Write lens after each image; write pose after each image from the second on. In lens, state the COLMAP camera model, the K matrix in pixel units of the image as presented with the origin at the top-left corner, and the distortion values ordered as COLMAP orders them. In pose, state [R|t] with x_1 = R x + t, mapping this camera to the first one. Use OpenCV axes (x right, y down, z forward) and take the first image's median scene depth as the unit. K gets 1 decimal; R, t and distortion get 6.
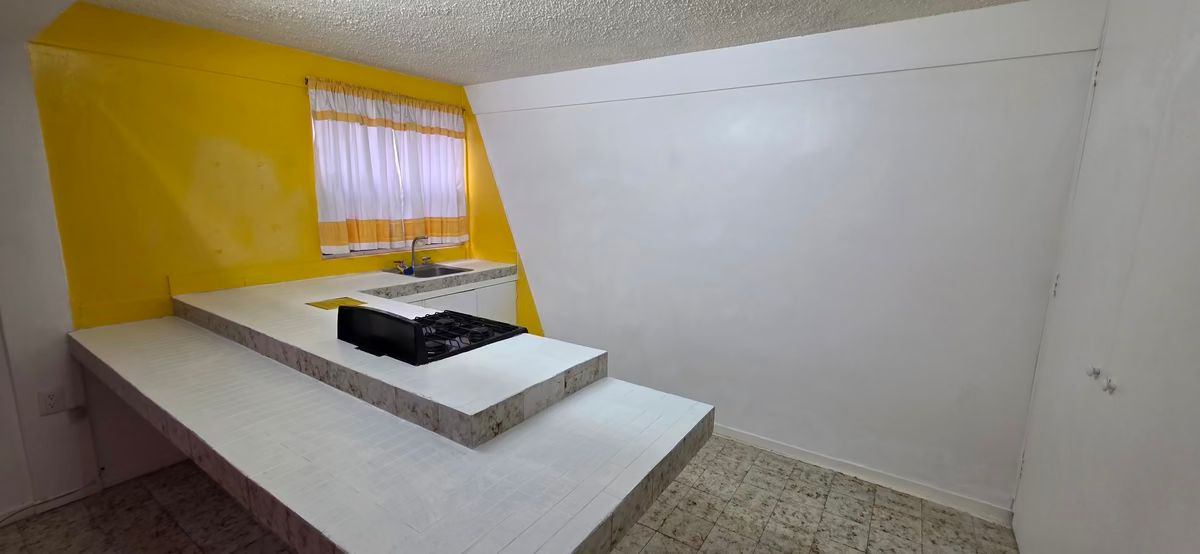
lens RADIAL K [[477.6, 0, 598.9], [0, 477.6, 276.5], [0, 0, 1]] dist [-0.000837, -0.000169]
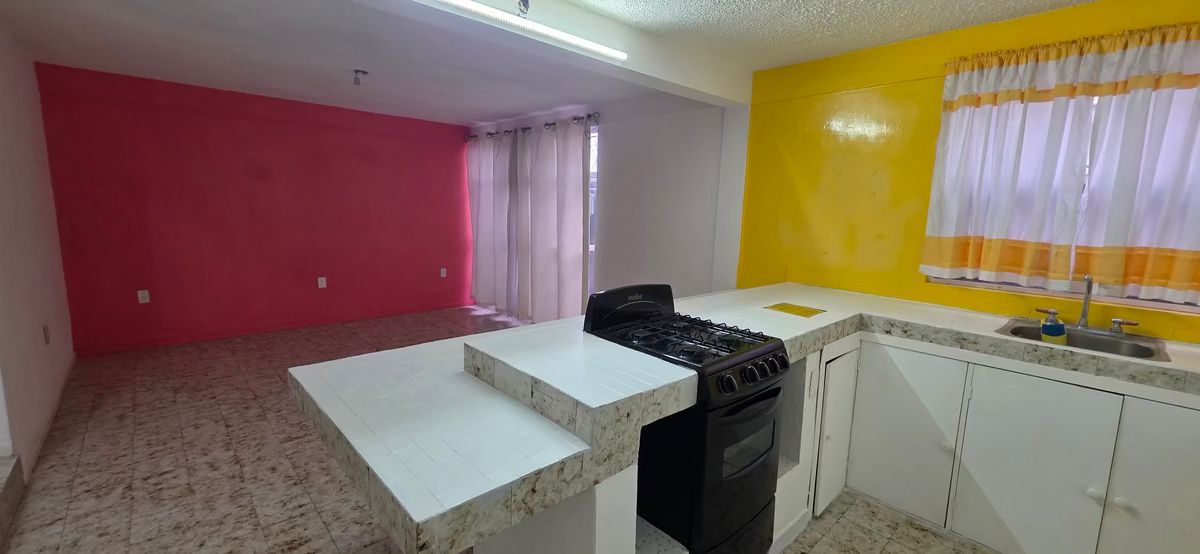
lens RADIAL K [[477.6, 0, 599.4], [0, 477.6, 273.8], [0, 0, 1]] dist [-0.000837, -0.000169]
pose [[-0.236667, 0.114438, -0.964828, 0.357958], [-0.202524, 0.965415, 0.164186, -0.071316], [0.950249, 0.234258, -0.205305, 0.646192]]
